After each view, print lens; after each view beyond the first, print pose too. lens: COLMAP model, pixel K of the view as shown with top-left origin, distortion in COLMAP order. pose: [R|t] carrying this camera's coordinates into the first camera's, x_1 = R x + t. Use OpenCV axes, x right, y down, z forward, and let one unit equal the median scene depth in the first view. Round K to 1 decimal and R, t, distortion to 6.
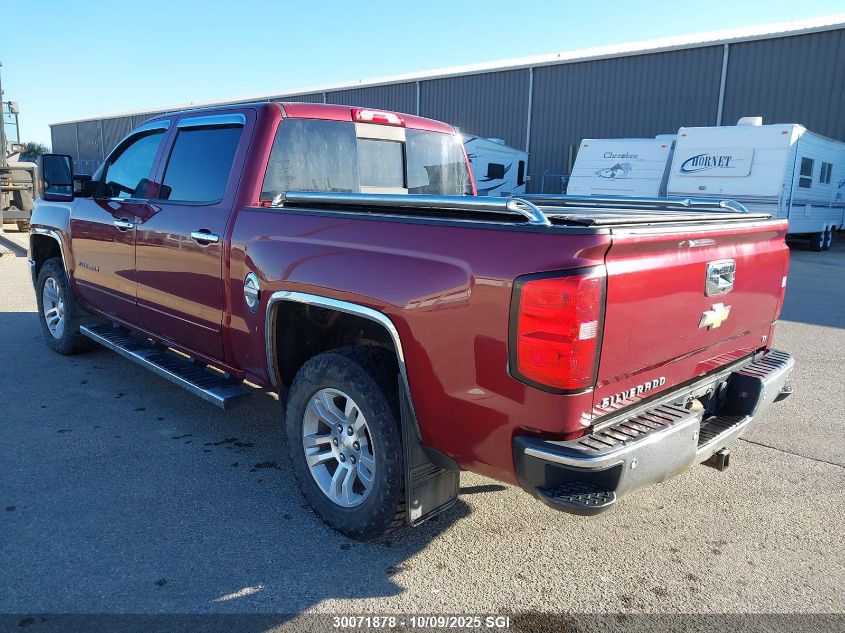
lens RADIAL K [[668.9, 0, 423.8], [0, 668.9, 312.7], [0, 0, 1]] dist [0.006350, -0.010224]
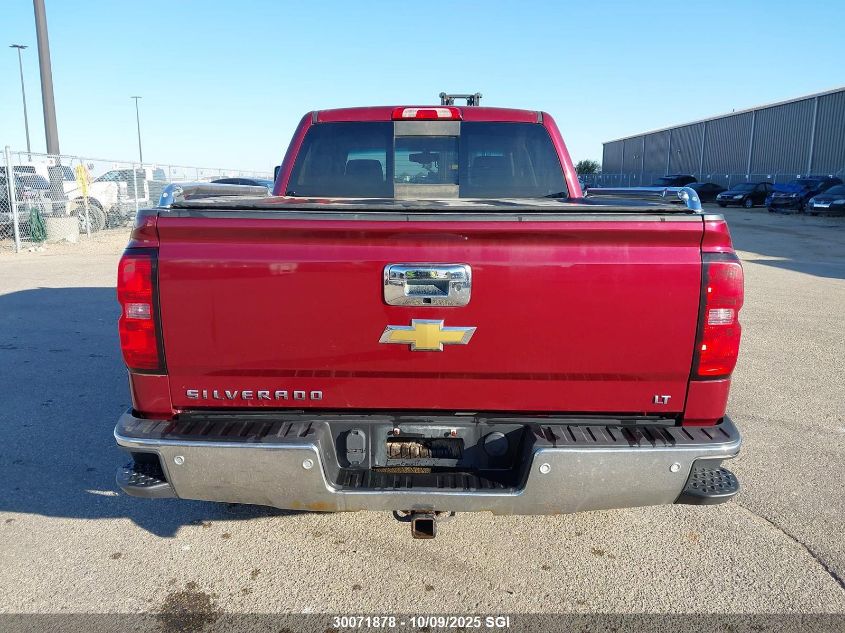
lens RADIAL K [[668.9, 0, 423.1], [0, 668.9, 320.5], [0, 0, 1]] dist [0.006350, -0.010224]
pose [[0.685431, 0.110029, -0.719777, 0.957564], [-0.113901, 0.992550, 0.043261, -0.042620], [0.719174, 0.052331, 0.692857, 0.463037]]
